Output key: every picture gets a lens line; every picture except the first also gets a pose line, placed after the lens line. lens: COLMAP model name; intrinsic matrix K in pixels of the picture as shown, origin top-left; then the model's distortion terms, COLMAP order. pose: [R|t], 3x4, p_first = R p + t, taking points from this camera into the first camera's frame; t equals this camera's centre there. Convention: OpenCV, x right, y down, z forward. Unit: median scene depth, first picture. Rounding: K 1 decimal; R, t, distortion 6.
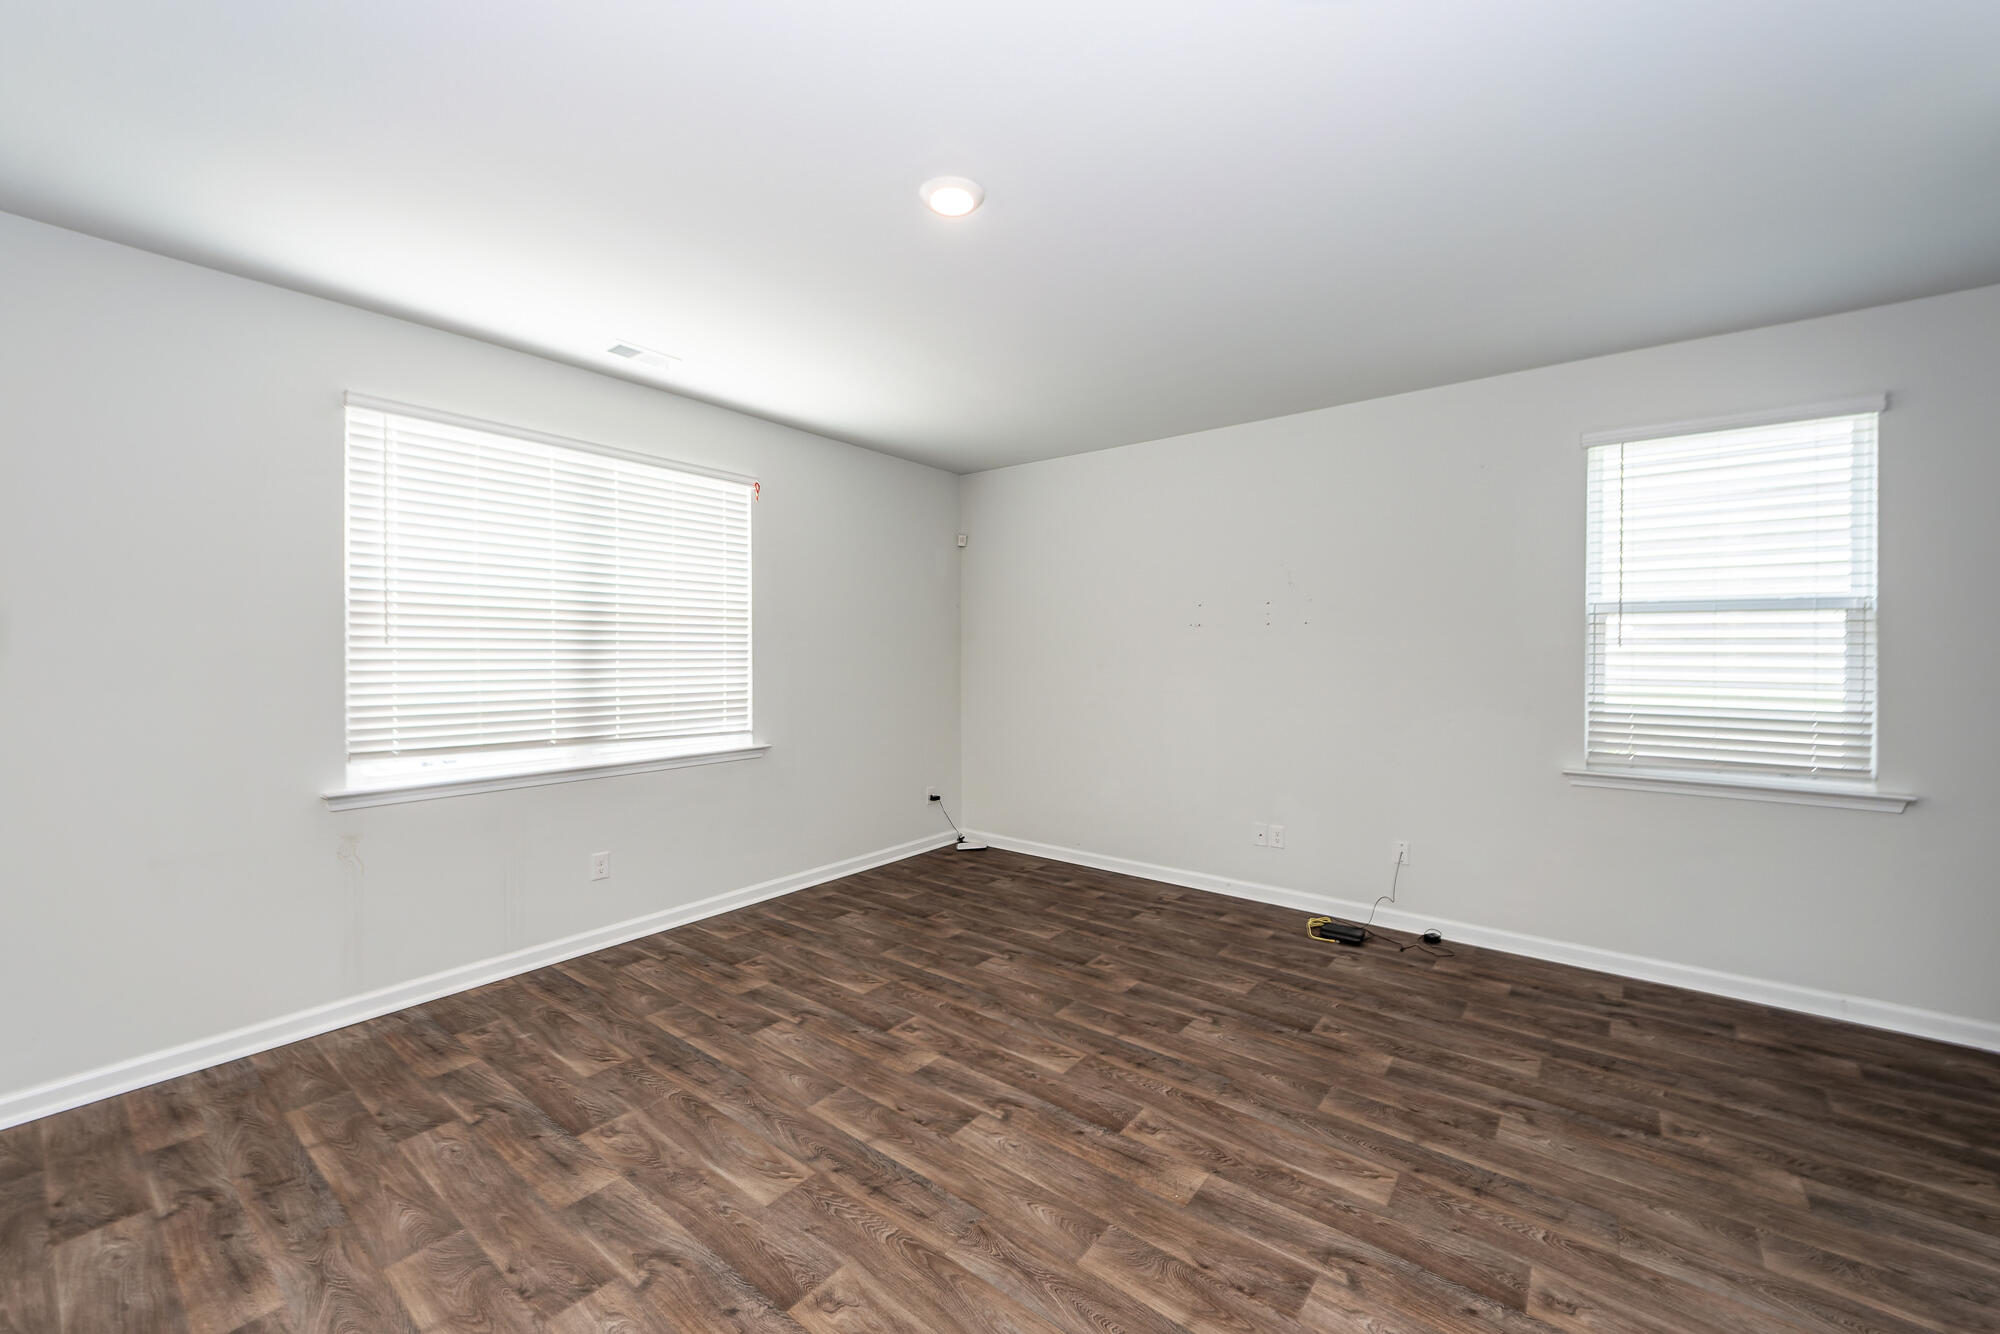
lens RADIAL K [[771.1, 0, 996.1], [0, 771.1, 646.6], [0, 0, 1]] dist [0.019987, -0.003904]
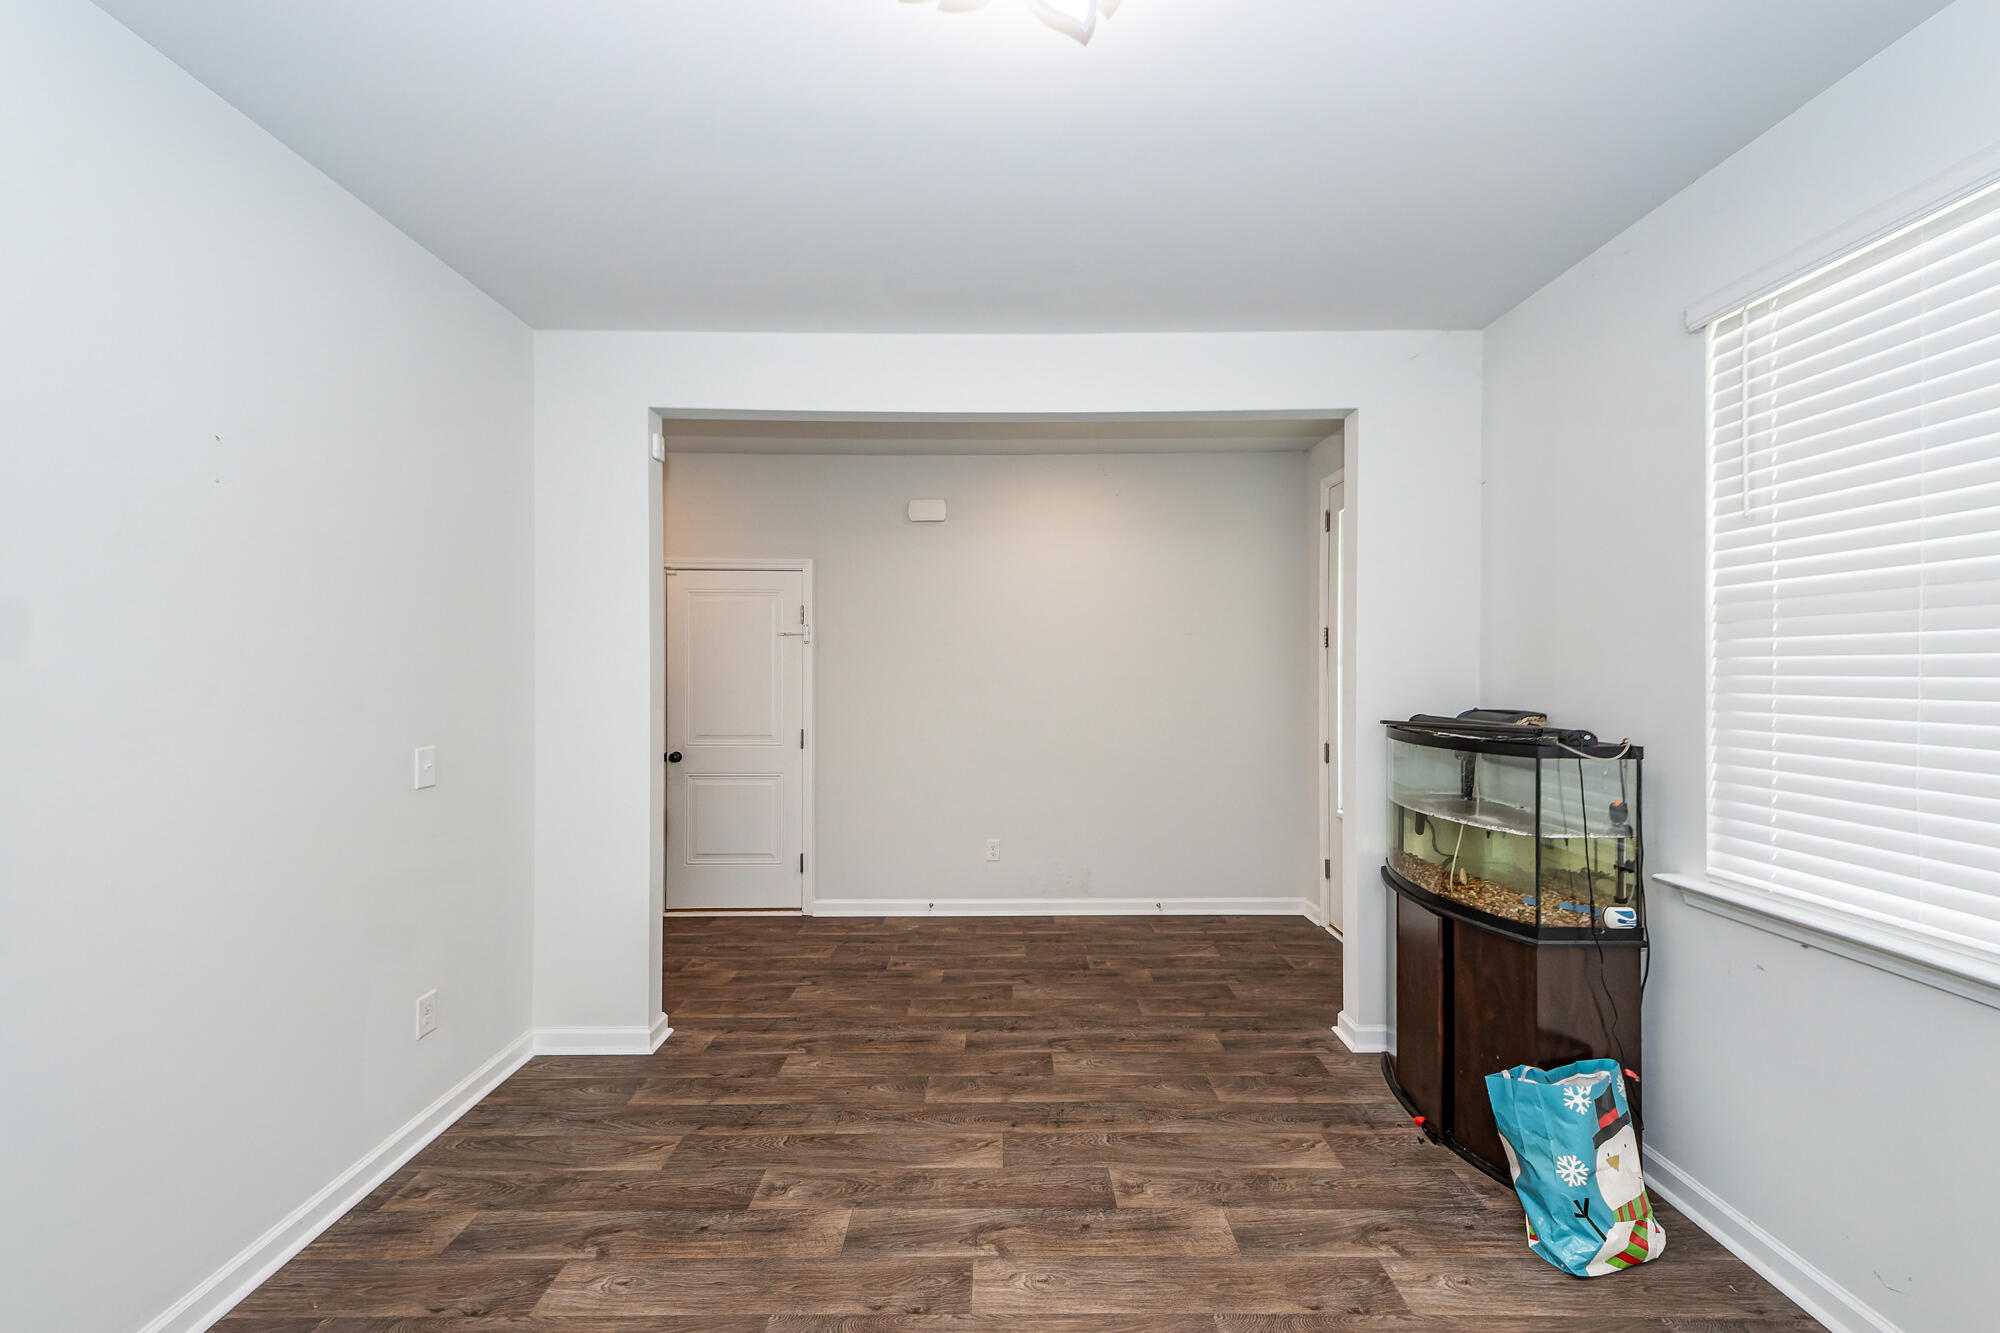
lens RADIAL K [[771.1, 0, 986.5], [0, 771.1, 669.4], [0, 0, 1]] dist [0.019987, -0.003904]
pose [[0.800624, -0.013573, 0.599013, -0.150964], [0.010848, 0.999908, 0.008158, -0.000219], [-0.599068, -0.000033, 0.800698, 0.115766]]
